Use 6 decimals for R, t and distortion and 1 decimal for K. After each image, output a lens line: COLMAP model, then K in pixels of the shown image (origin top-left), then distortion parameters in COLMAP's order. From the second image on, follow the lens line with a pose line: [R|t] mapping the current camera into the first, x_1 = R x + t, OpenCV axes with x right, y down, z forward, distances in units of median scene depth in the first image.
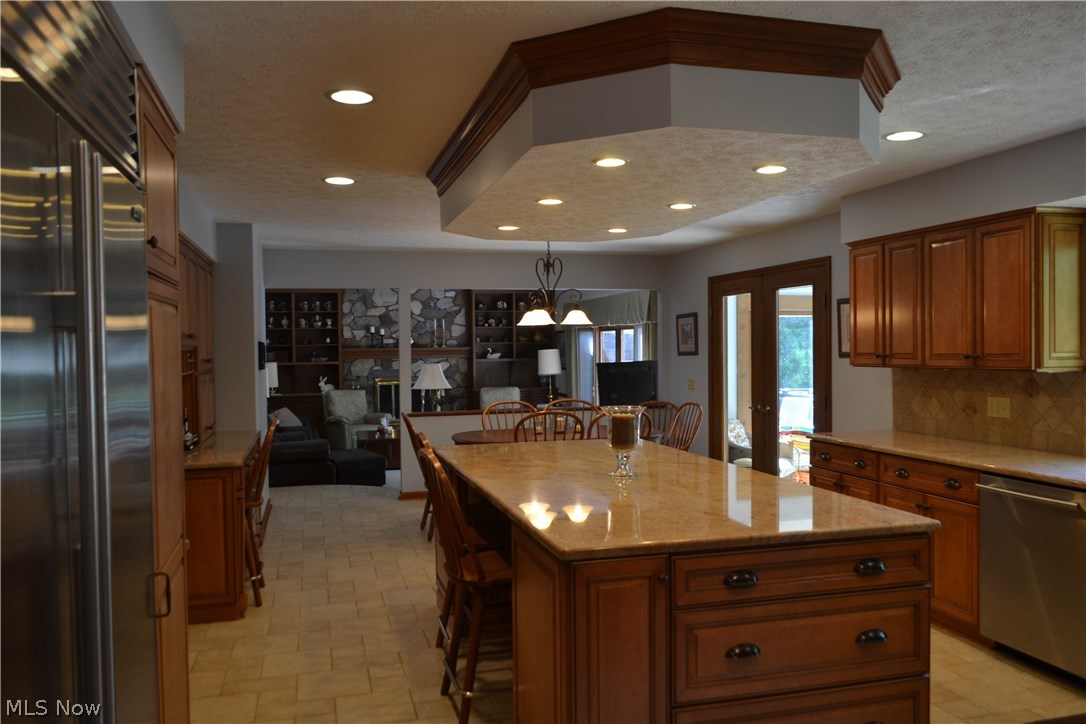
lens RADIAL K [[860.4, 0, 542.8], [0, 860.4, 362.2], [0, 0, 1]] dist [-0.009420, -0.000847]
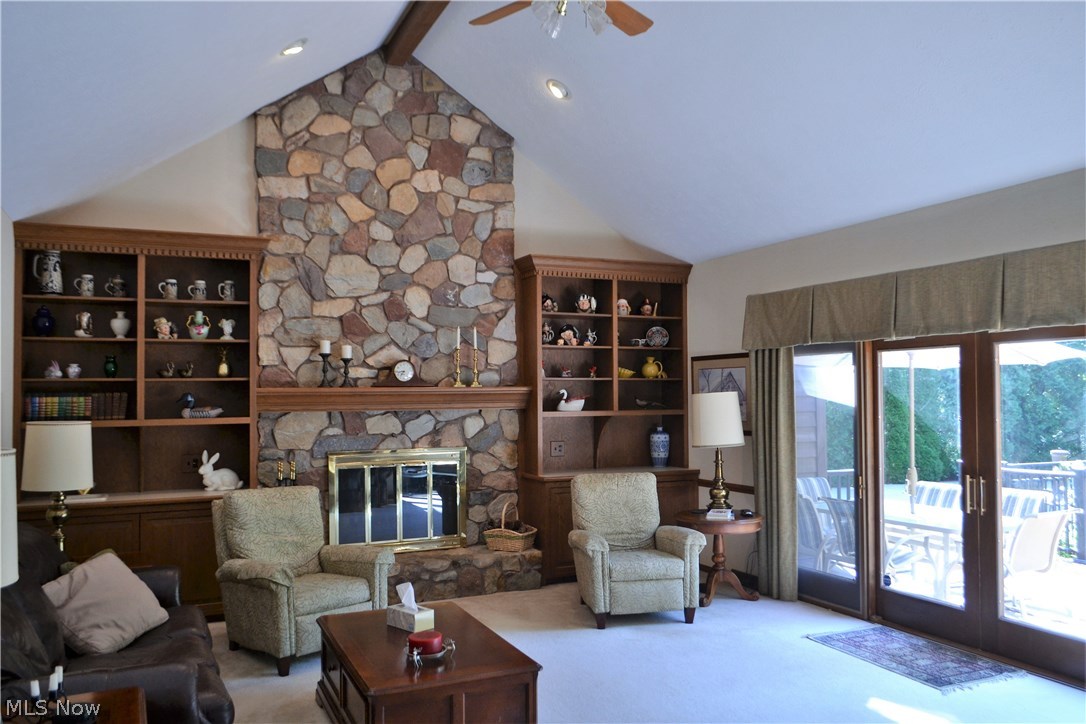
lens RADIAL K [[860.4, 0, 544.0], [0, 860.4, 365.9], [0, 0, 1]] dist [-0.009420, -0.000847]
pose [[0.988393, 0.009752, 0.151605, -0.152403], [-0.001929, 0.998663, -0.051662, -0.004614], [-0.151906, 0.050770, 0.987090, 0.534881]]
